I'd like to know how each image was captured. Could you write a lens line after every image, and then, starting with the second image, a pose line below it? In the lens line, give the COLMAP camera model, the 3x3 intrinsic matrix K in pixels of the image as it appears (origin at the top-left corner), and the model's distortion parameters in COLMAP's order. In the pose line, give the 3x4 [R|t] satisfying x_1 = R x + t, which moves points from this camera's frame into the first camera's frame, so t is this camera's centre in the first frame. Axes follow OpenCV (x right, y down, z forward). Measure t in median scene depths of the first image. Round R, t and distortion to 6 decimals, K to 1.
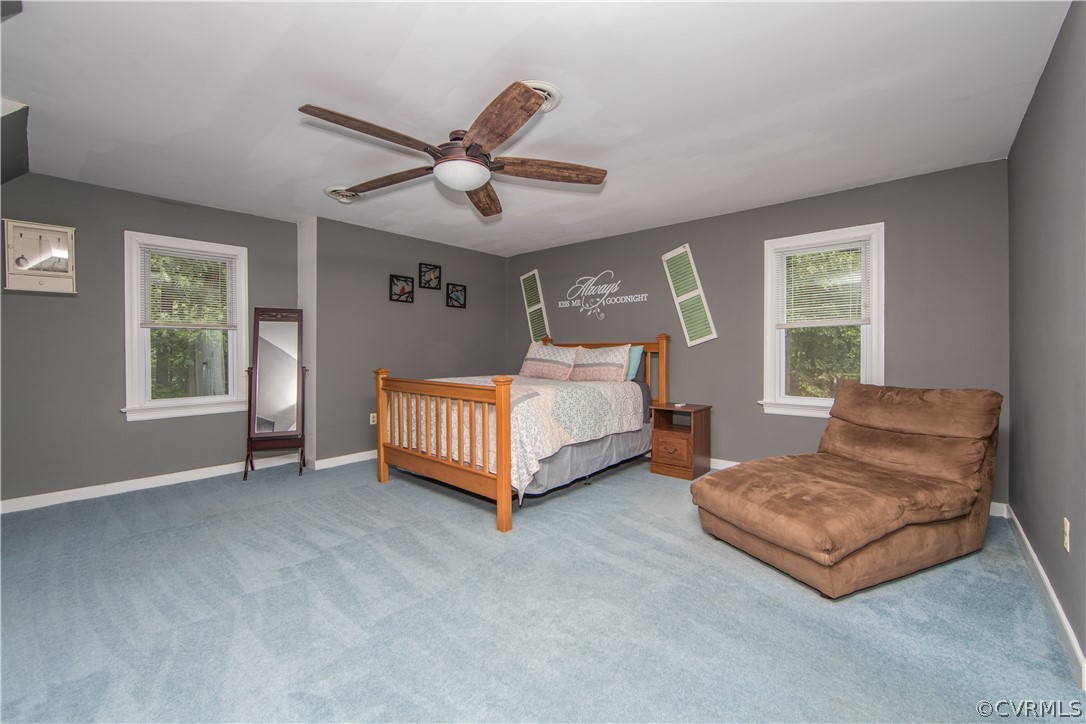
lens RADIAL K [[448.9, 0, 548.0], [0, 448.9, 353.0], [0, 0, 1]] dist [-0.007395, 0.001073]
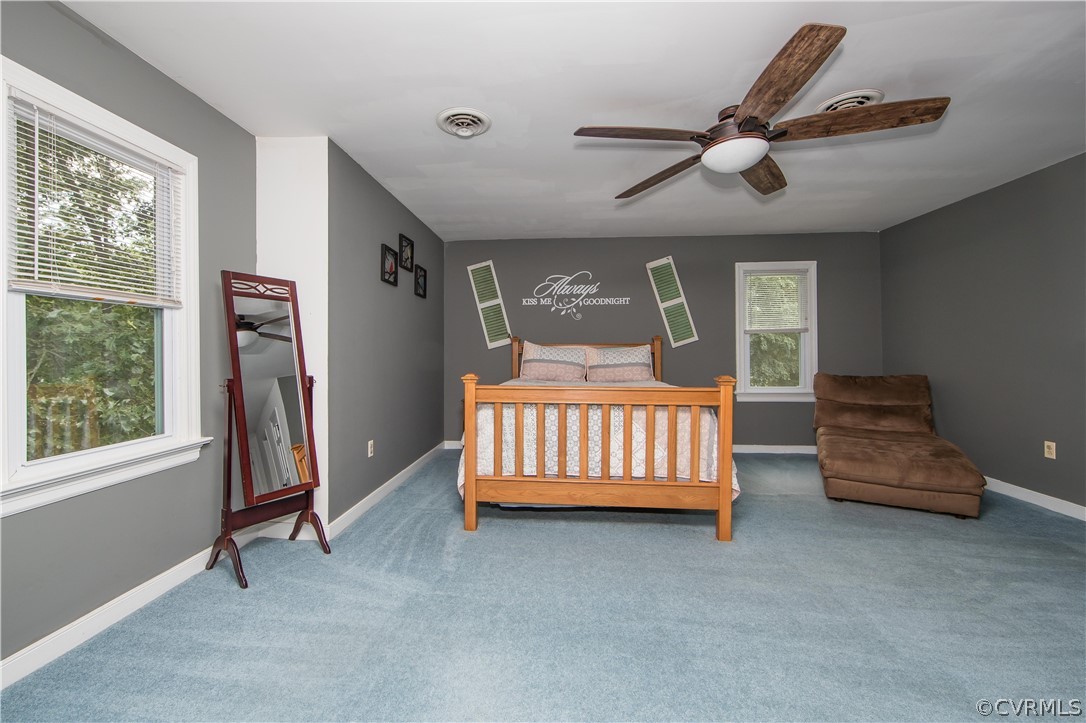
lens RADIAL K [[447.3, 0, 543.9], [0, 447.3, 353.4], [0, 0, 1]] dist [-0.000696, 0.000125]
pose [[0.797490, -0.002274, 0.603328, -0.628880], [0.005686, 0.999977, -0.003747, 0.002454], [-0.603305, 0.006419, 0.797485, 0.308055]]
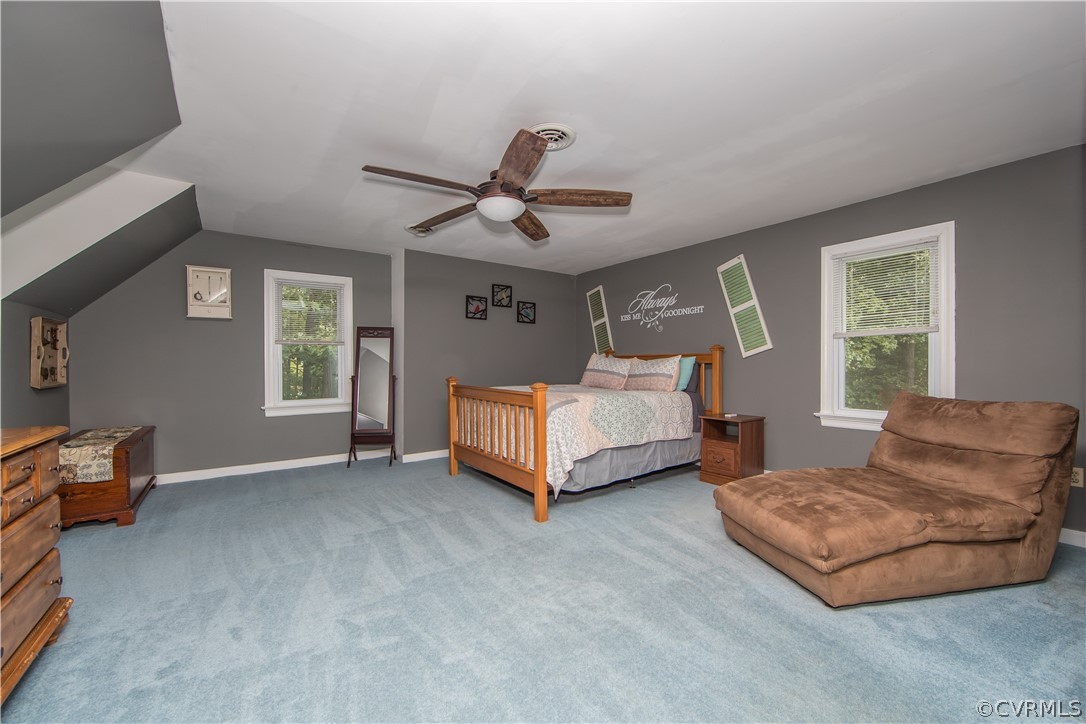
lens RADIAL K [[436.2, 0, 550.3], [0, 436.2, 364.9], [0, 0, 1]] dist [-0.006830, 0.000209]
pose [[0.976229, -0.000461, -0.216743, 0.105957], [-0.000244, 0.999995, -0.003226, 0.005614], [0.216743, 0.003203, 0.976223, -0.039296]]
